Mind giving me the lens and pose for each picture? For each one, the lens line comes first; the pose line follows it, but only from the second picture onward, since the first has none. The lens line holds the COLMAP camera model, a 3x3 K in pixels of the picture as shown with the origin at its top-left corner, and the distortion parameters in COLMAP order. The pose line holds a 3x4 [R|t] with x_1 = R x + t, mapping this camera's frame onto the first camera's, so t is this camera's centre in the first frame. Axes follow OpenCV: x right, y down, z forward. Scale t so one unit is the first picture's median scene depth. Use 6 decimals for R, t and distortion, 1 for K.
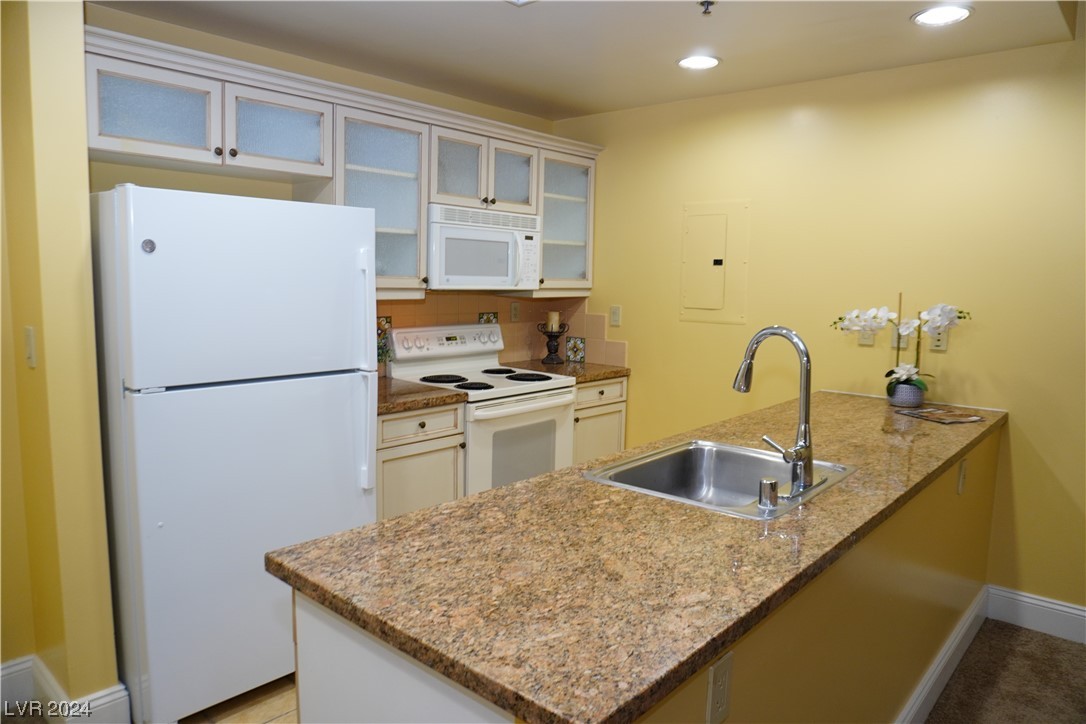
lens RADIAL K [[724.7, 0, 542.4], [0, 724.7, 364.5], [0, 0, 1]] dist [-0.064721, 0.018964]
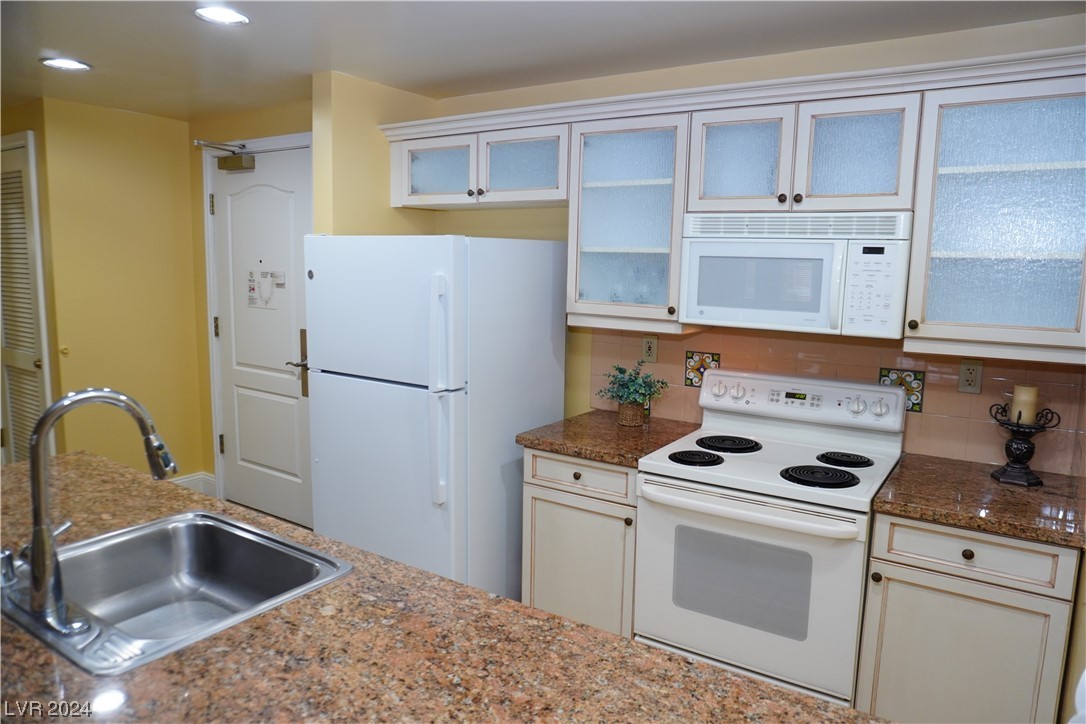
lens RADIAL K [[724.7, 0, 545.8], [0, 724.7, 361.0], [0, 0, 1]] dist [-0.064721, 0.018964]
pose [[0.136354, 0.118599, -0.983535, 0.564880], [-0.138691, 0.985316, 0.099586, -0.112759], [0.980904, 0.122828, 0.150800, 0.694675]]
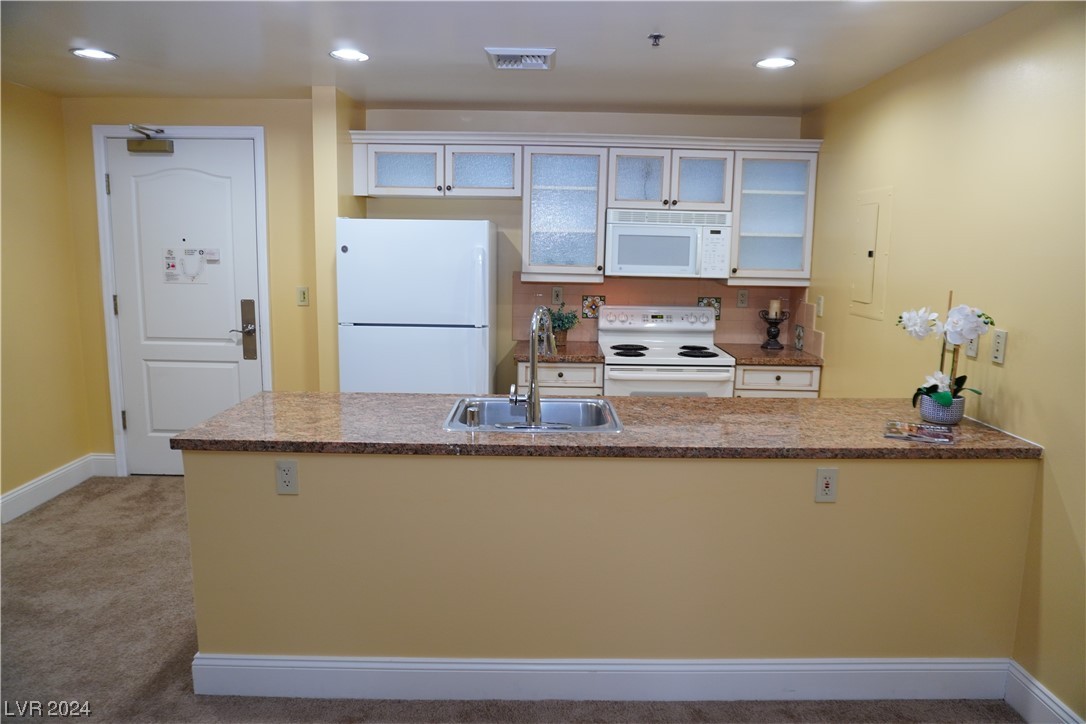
lens RADIAL K [[724.7, 0, 544.6], [0, 724.7, 363.9], [0, 0, 1]] dist [-0.064721, 0.018964]
pose [[0.661580, 0.111112, -0.741597, 0.701536], [-0.094353, 0.993436, 0.064672, -0.019013], [0.743915, 0.027186, 0.667721, 0.056236]]
